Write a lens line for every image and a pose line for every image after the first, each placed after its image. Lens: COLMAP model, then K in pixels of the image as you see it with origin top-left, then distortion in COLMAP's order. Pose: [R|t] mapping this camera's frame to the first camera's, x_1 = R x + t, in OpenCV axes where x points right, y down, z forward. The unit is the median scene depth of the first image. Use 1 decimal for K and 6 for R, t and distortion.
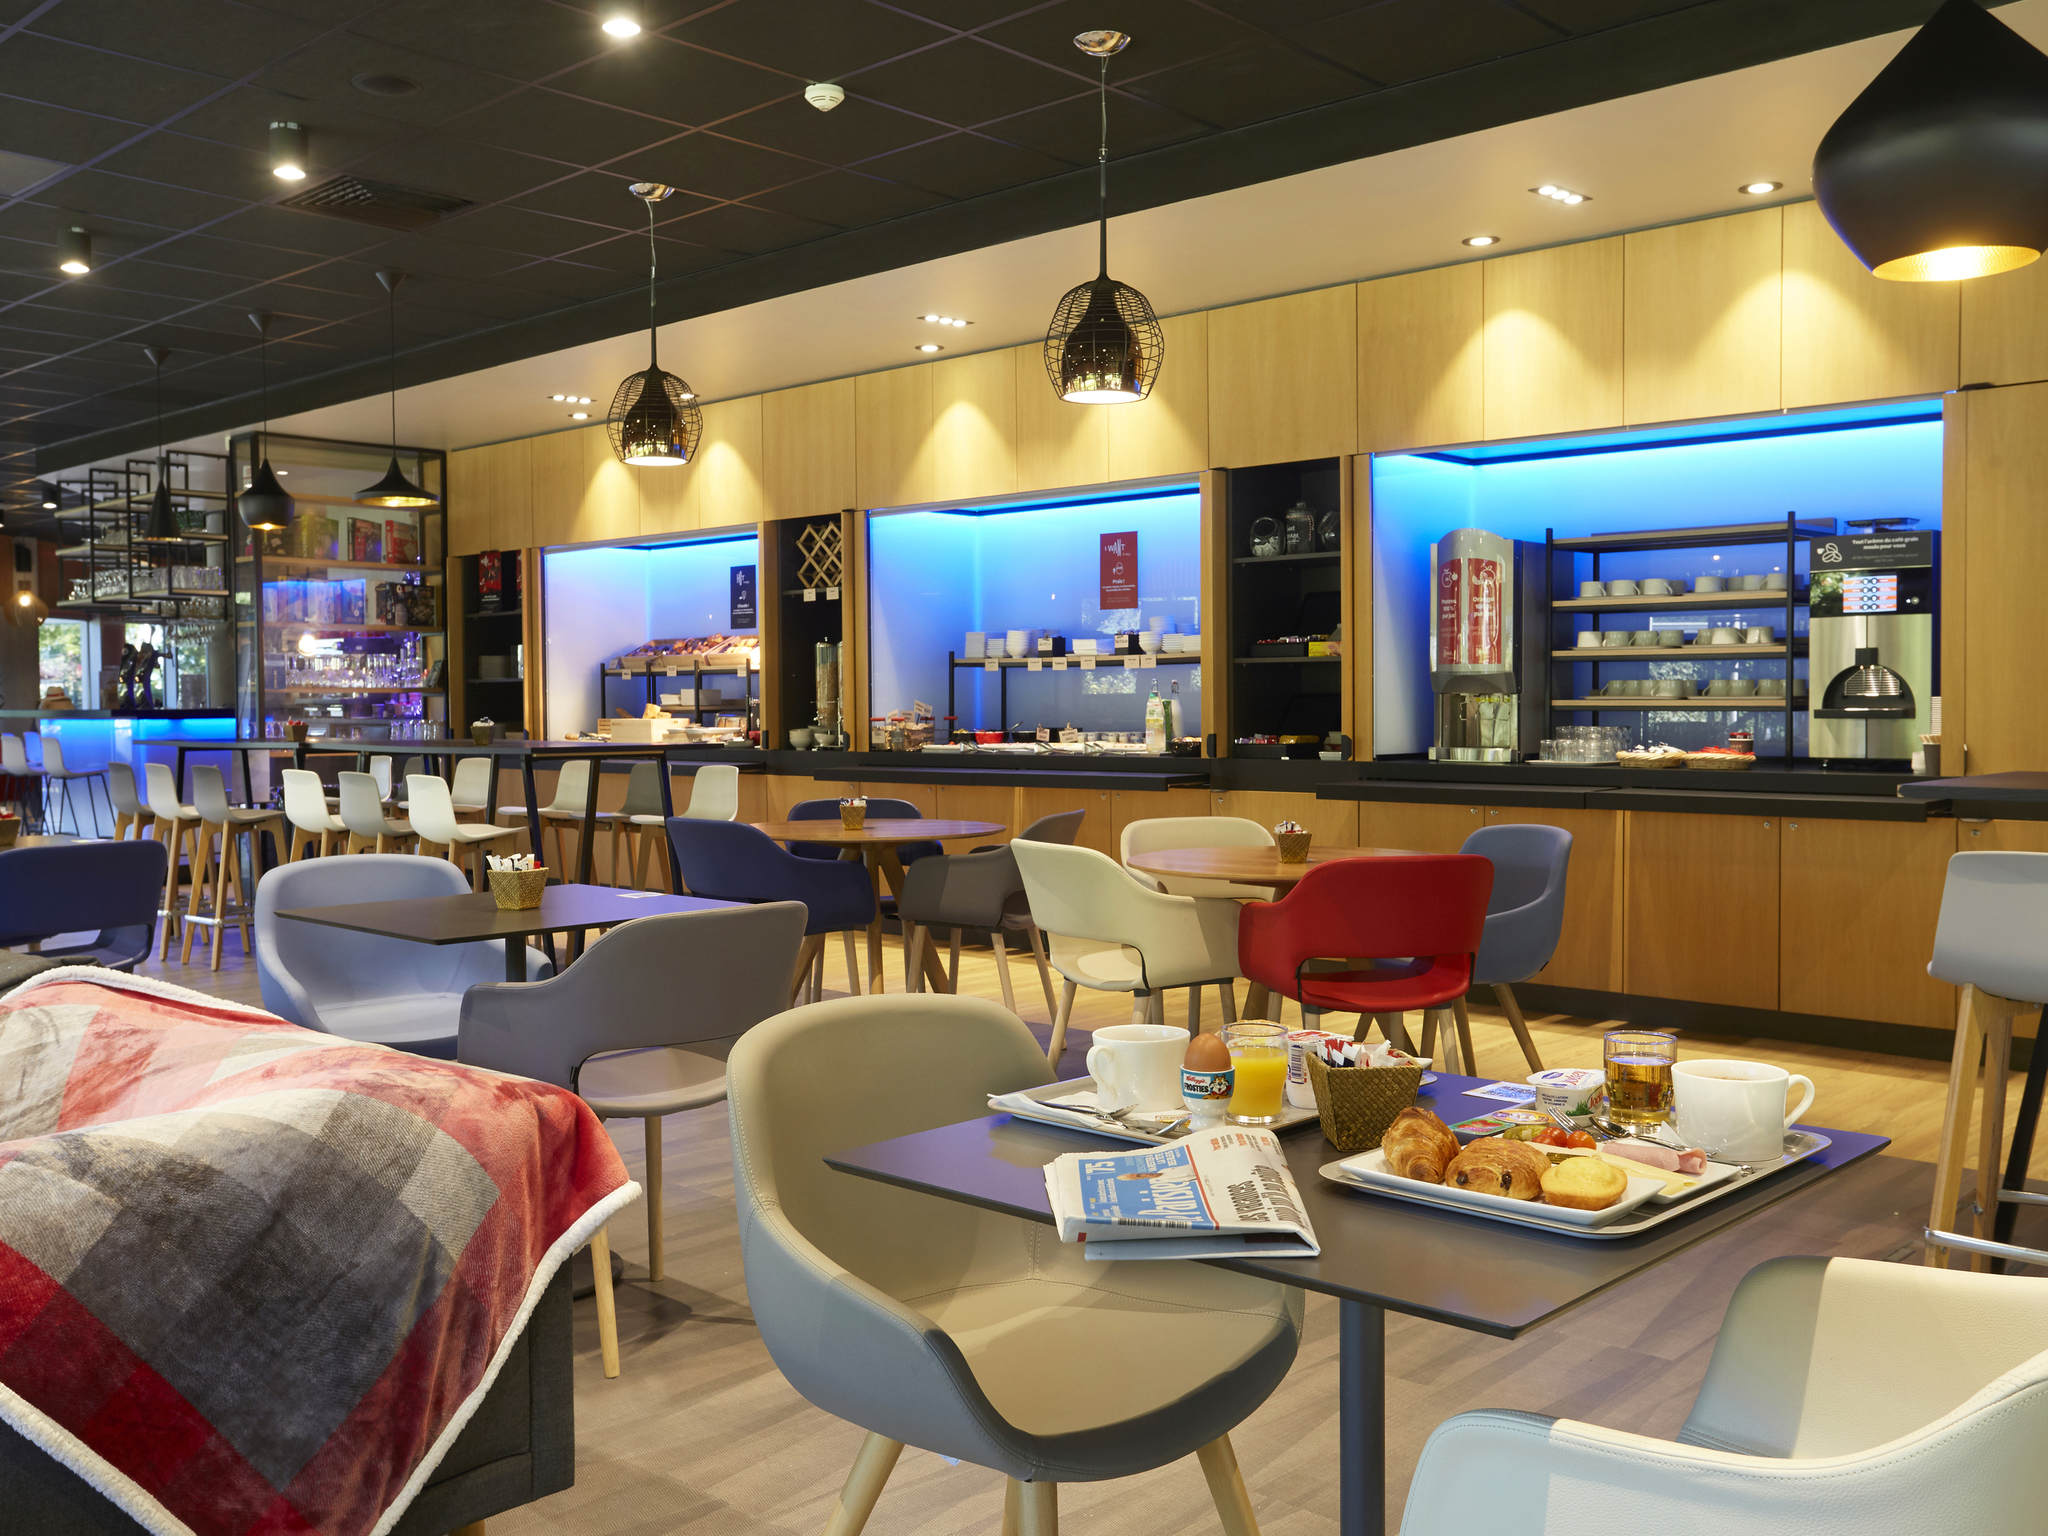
lens RADIAL K [[1878.9, 0, 1024.4], [0, 1878.9, 760.5], [0, 0, 1]] dist [-0.036040, 0.000000]
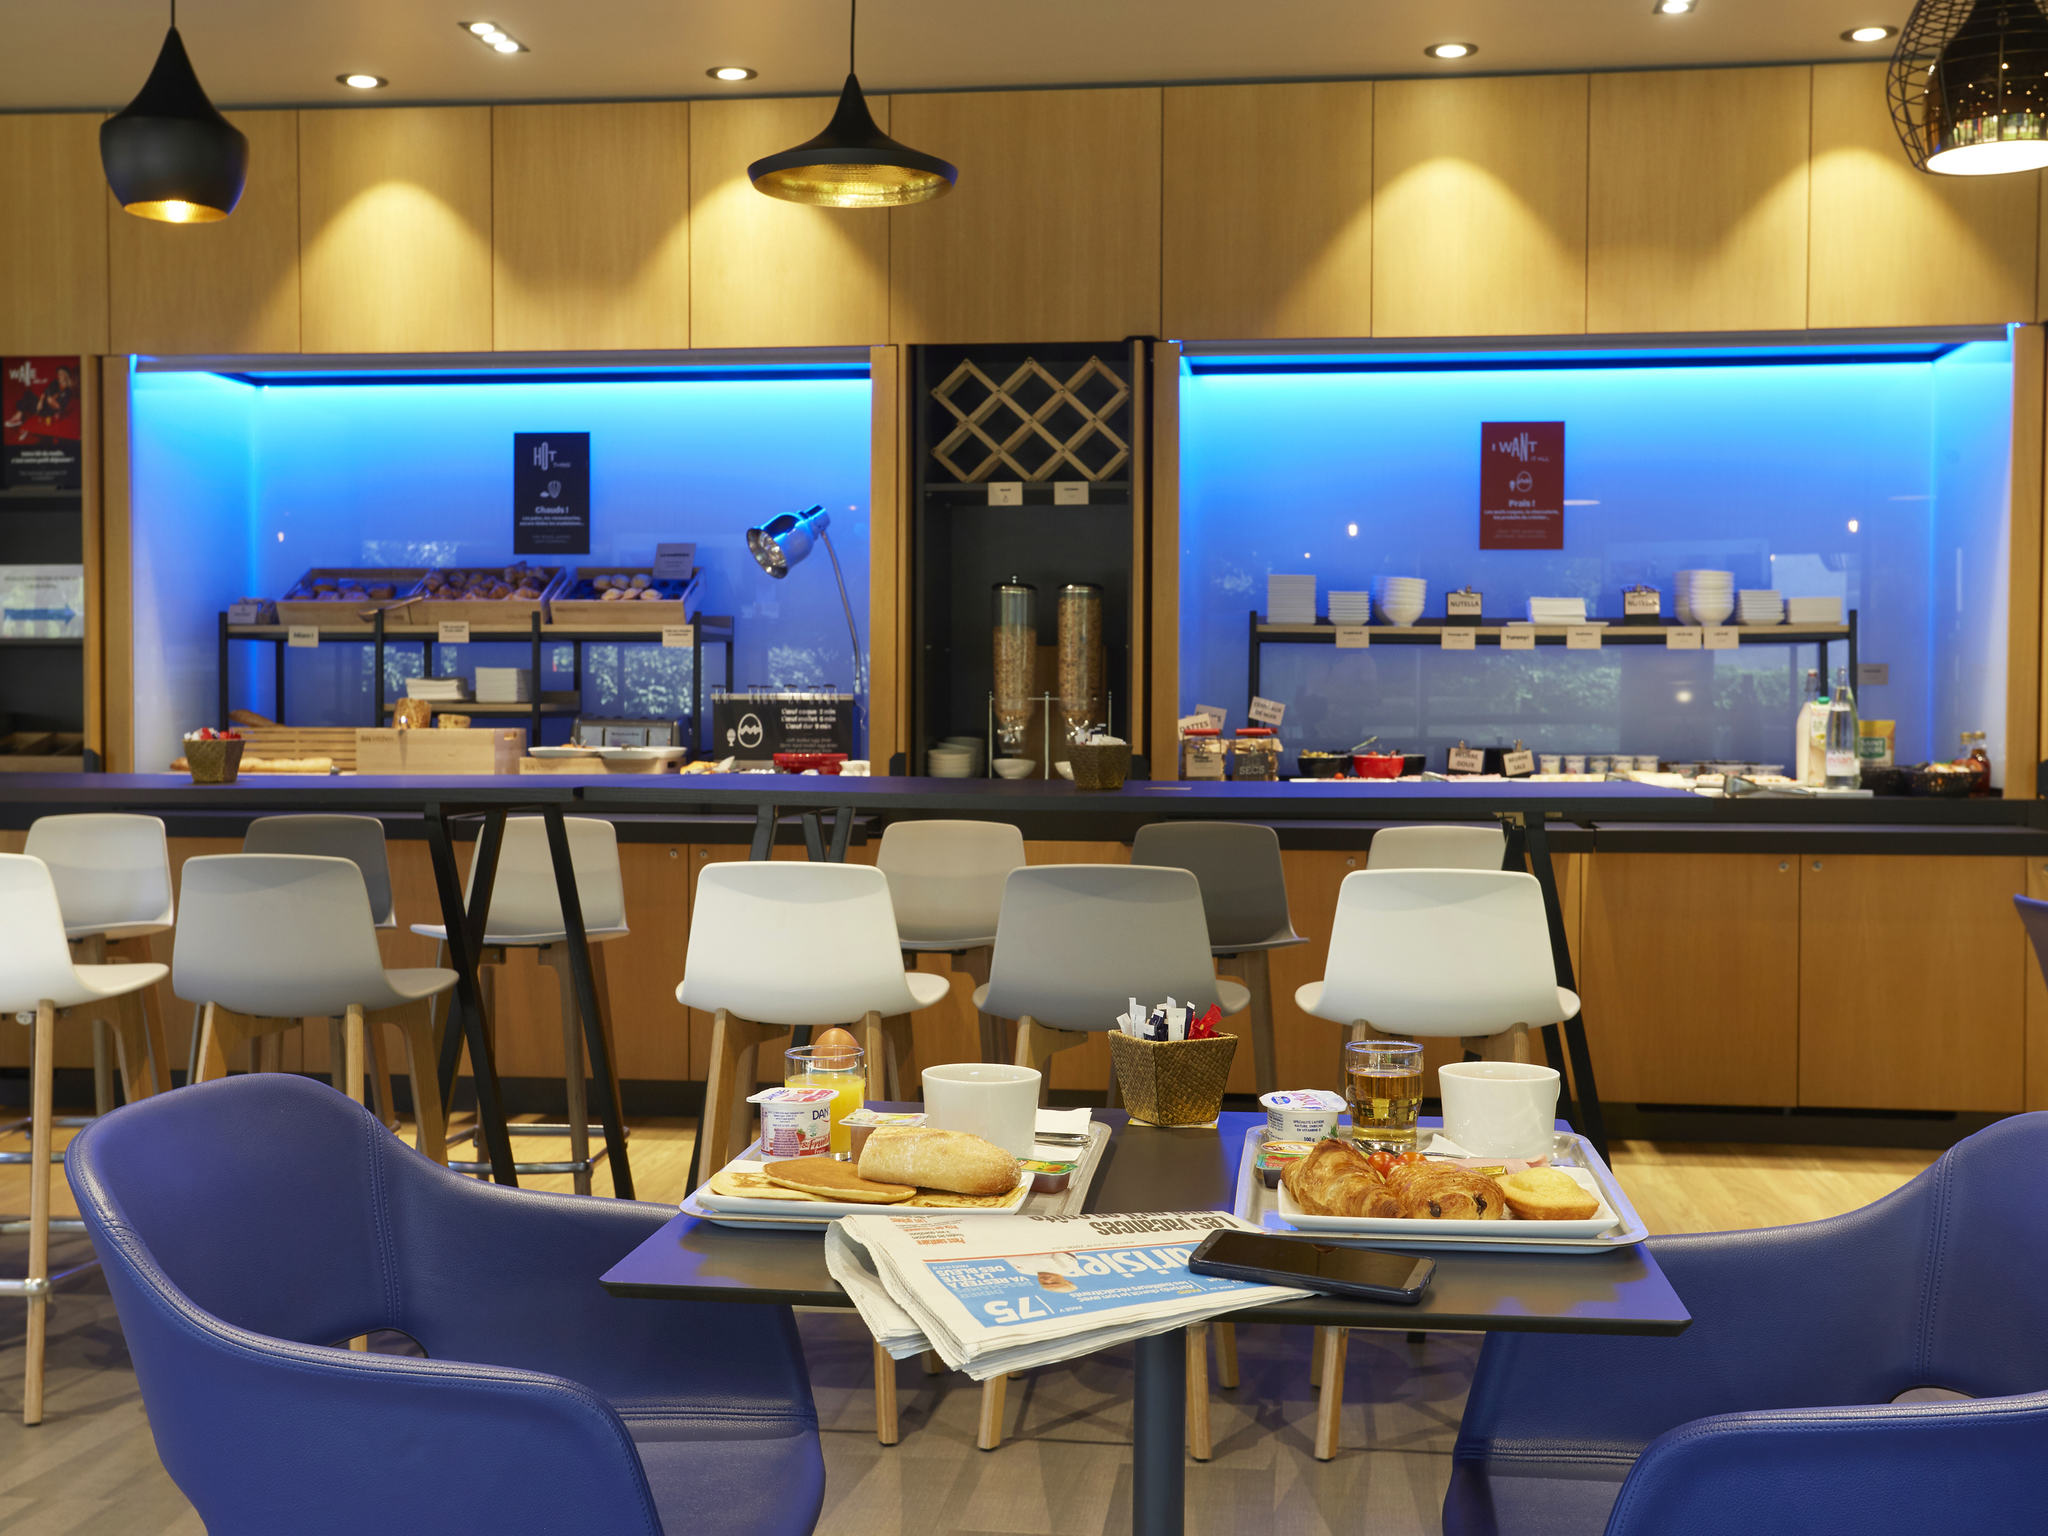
lens RADIAL K [[2315.8, 0, 1023.8], [0, 2315.8, 778.3], [0, 0, 1]] dist [0.025748, 0.000000]
pose [[0.794179, -0.011736, 0.607571, -0.444003], [0.011271, 0.999926, 0.004582, -0.010639], [-0.607580, 0.003209, 0.794252, 0.427297]]
